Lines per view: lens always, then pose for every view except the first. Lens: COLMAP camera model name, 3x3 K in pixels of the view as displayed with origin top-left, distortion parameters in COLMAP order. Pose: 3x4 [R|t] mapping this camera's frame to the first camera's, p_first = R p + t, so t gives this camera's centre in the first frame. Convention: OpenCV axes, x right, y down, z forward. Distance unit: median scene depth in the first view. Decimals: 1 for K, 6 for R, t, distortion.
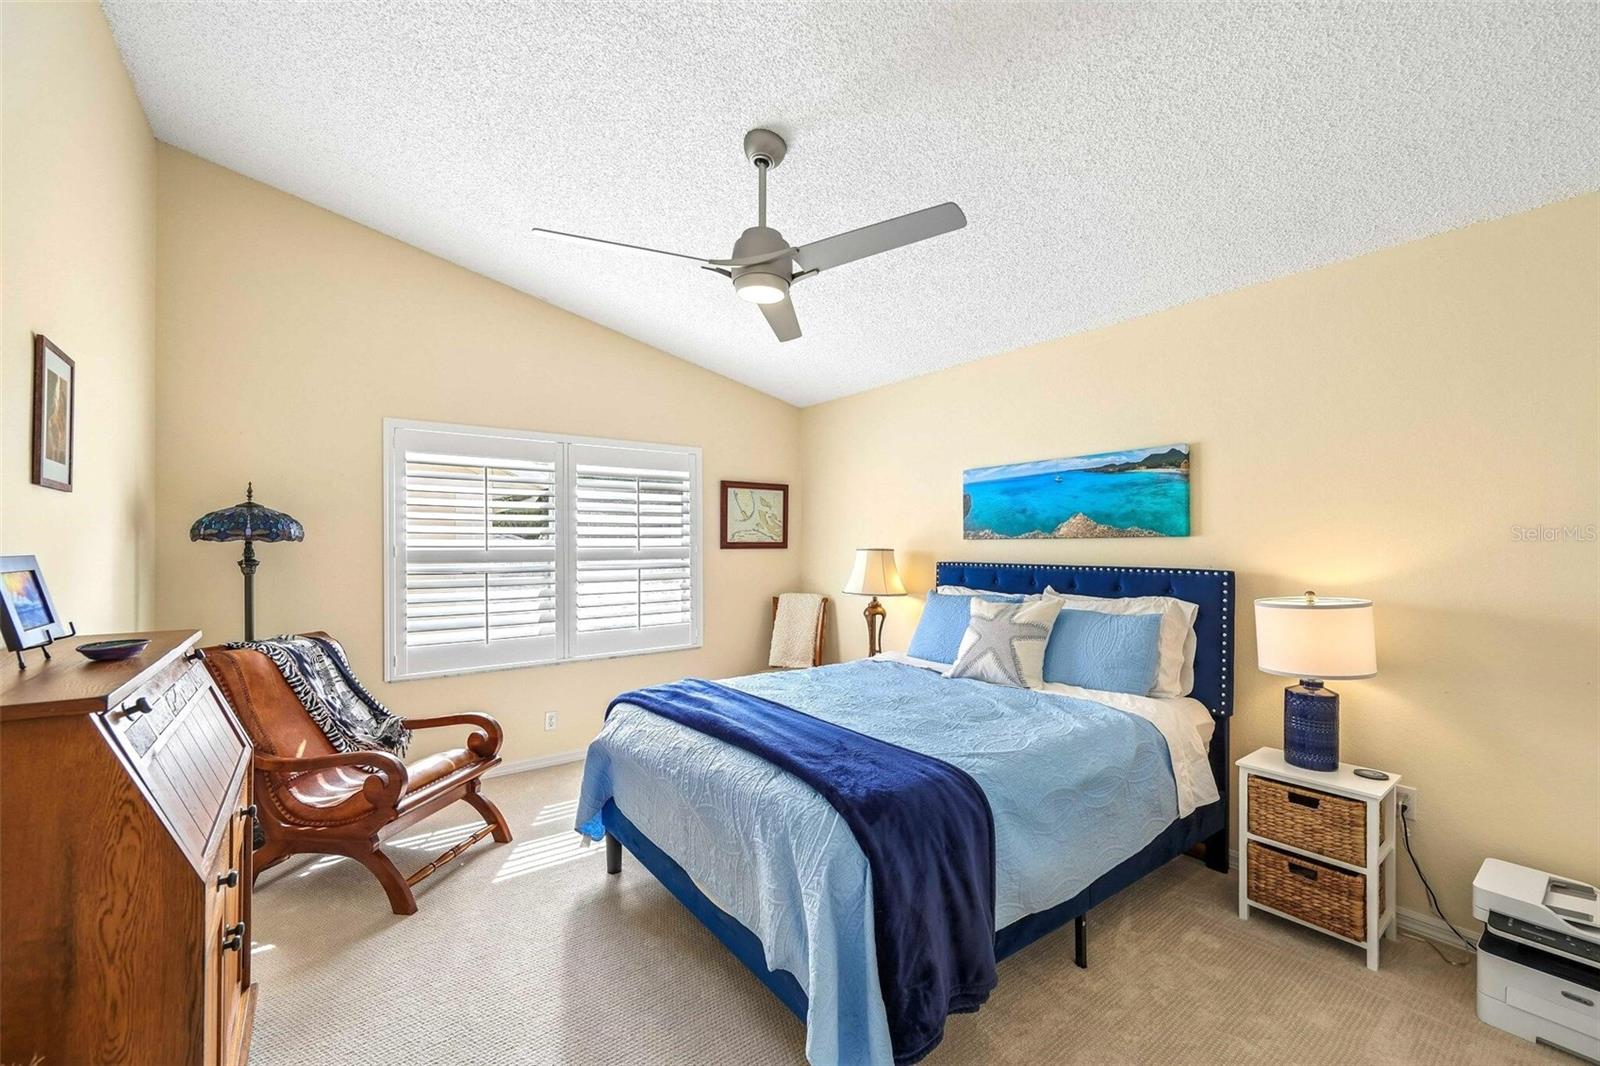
lens RADIAL K [[652.1, 0, 802.3], [0, 652.1, 534.3], [0, 0, 1]] dist [0.002863, 0.000135]
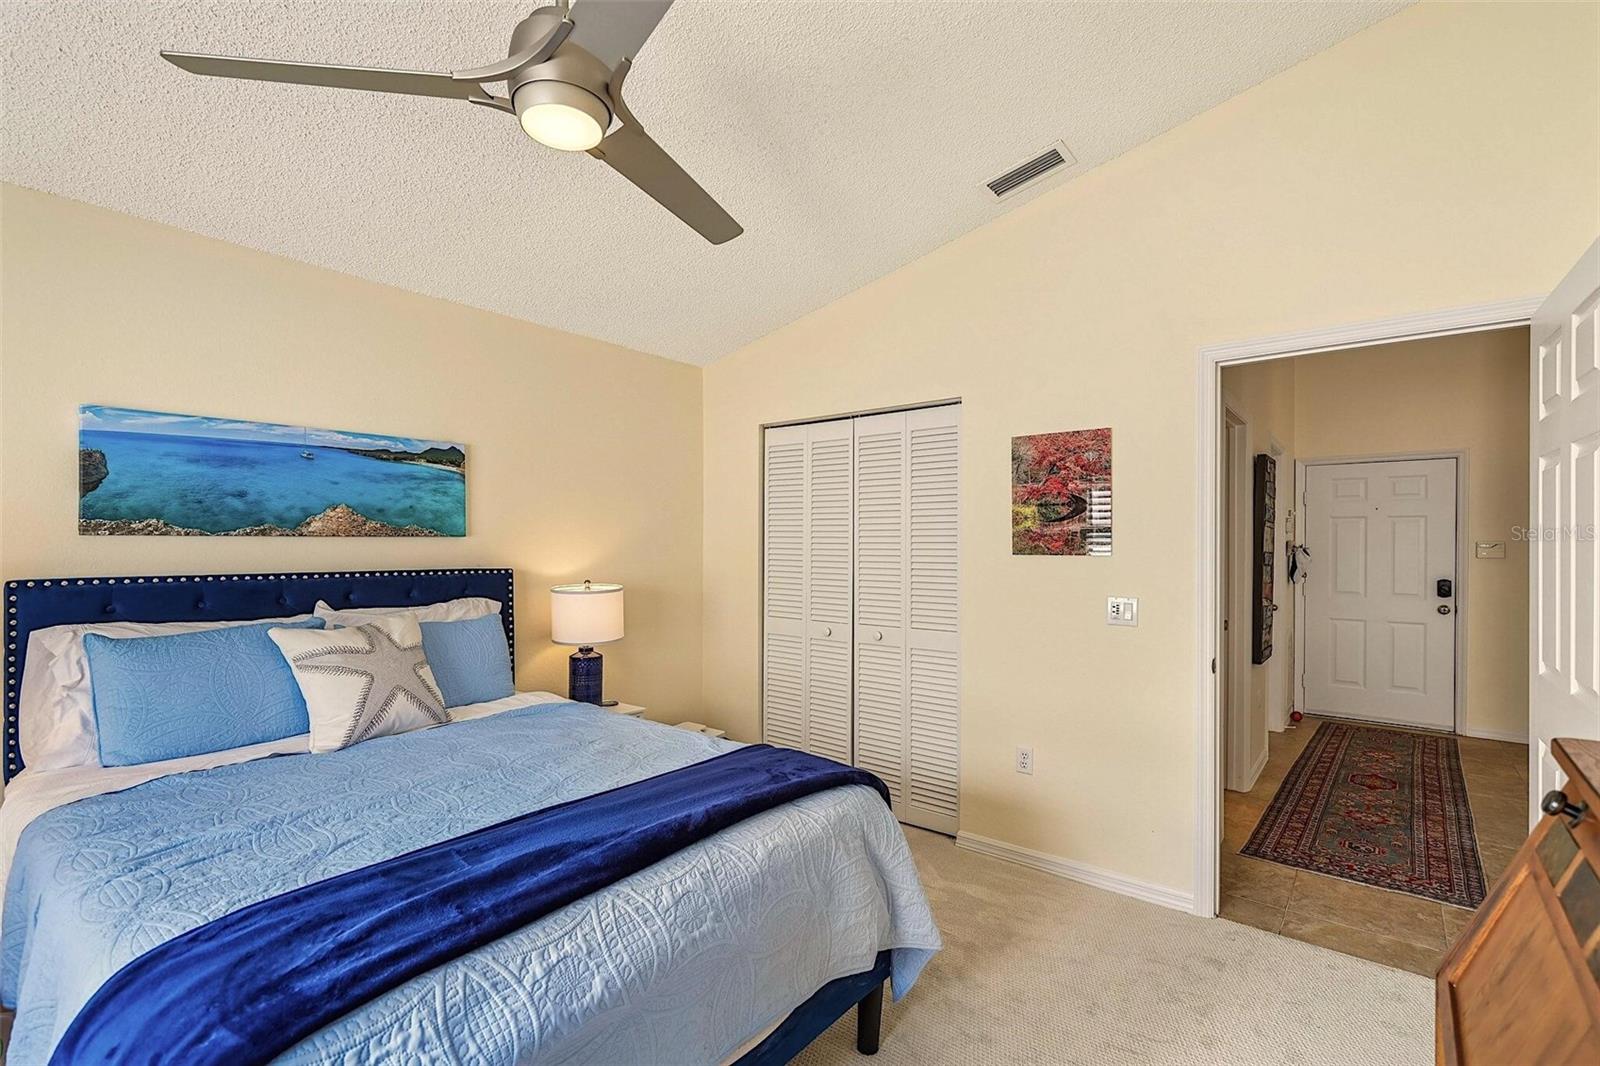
lens RADIAL K [[739.9, 0, 794.9], [0, 739.9, 531.3], [0, 0, 1]] dist [0.002829, 0.000161]
pose [[-0.245331, 0.013668, 0.969343, -0.610380], [-0.019283, 0.999634, -0.018975, 0.006395], [-0.969248, -0.023347, -0.244977, 0.752283]]
